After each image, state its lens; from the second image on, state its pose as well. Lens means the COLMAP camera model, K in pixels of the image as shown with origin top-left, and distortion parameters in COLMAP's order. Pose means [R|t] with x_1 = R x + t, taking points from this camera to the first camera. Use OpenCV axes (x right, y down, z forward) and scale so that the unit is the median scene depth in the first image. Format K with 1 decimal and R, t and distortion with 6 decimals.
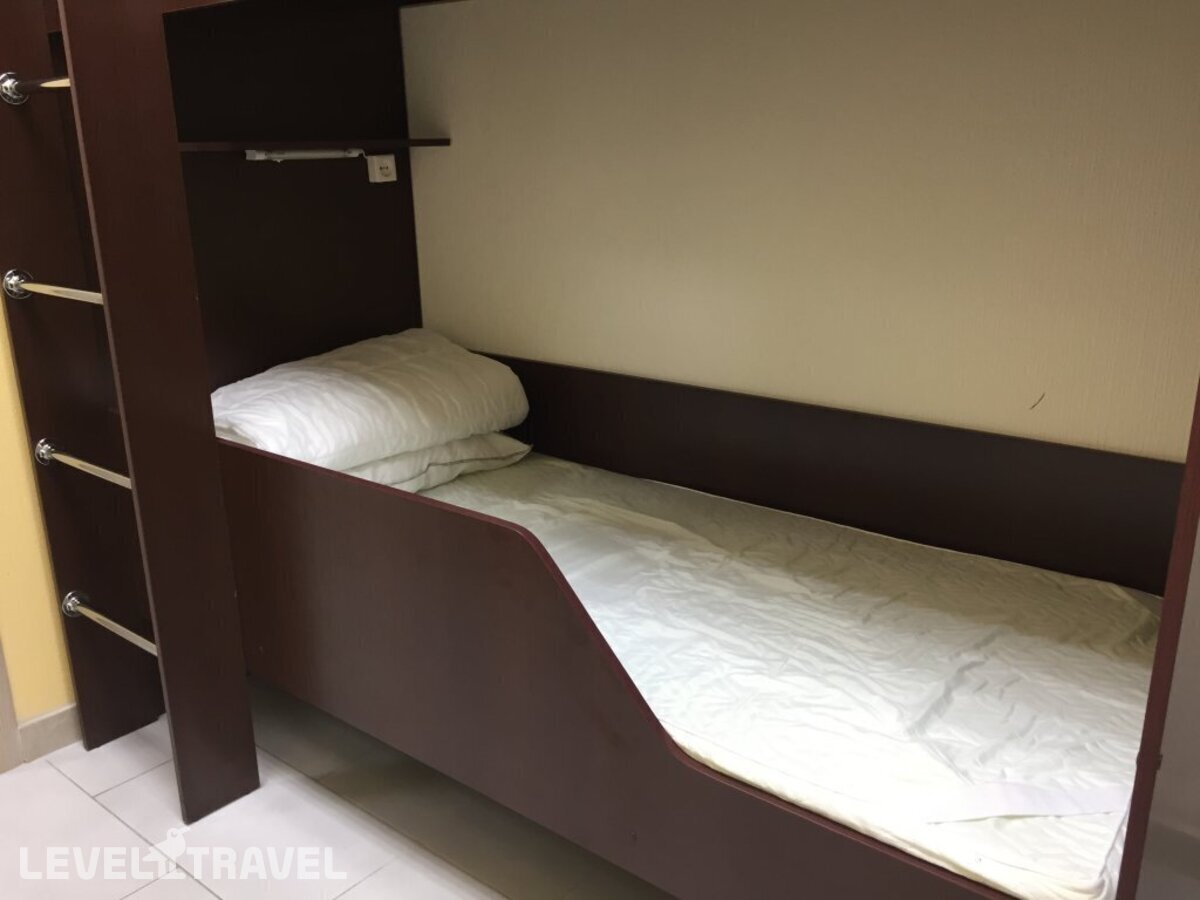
lens RADIAL K [[1015.6, 0, 606.2], [0, 1015.6, 455.3], [0, 0, 1]] dist [0.052451, -0.079347]
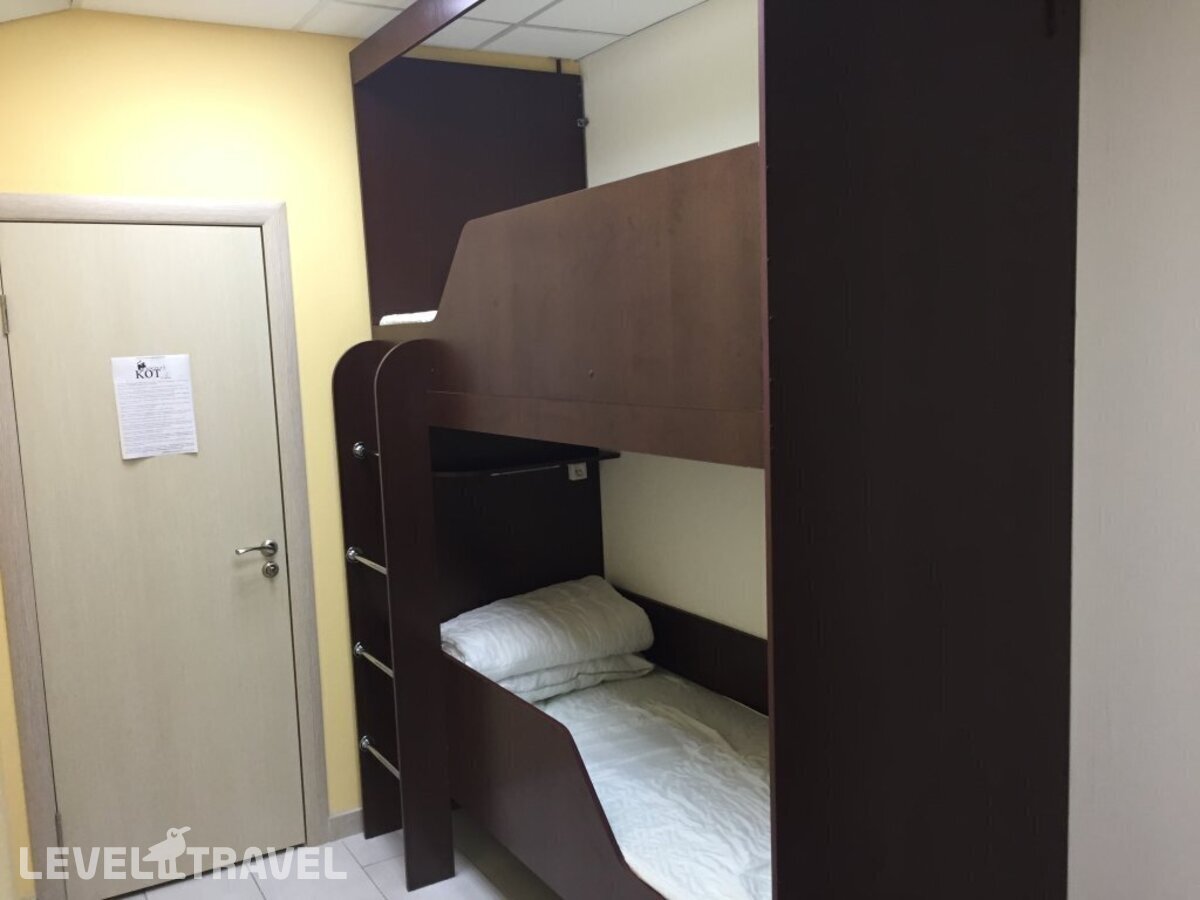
lens RADIAL K [[1015.6, 0, 597.2], [0, 1015.6, 449.0], [0, 0, 1]] dist [0.052451, -0.079347]
pose [[0.942123, 0.010669, -0.335099, 0.365974], [-0.067859, 0.984874, -0.159429, -0.082420], [0.328329, 0.172941, 0.928596, -0.474389]]
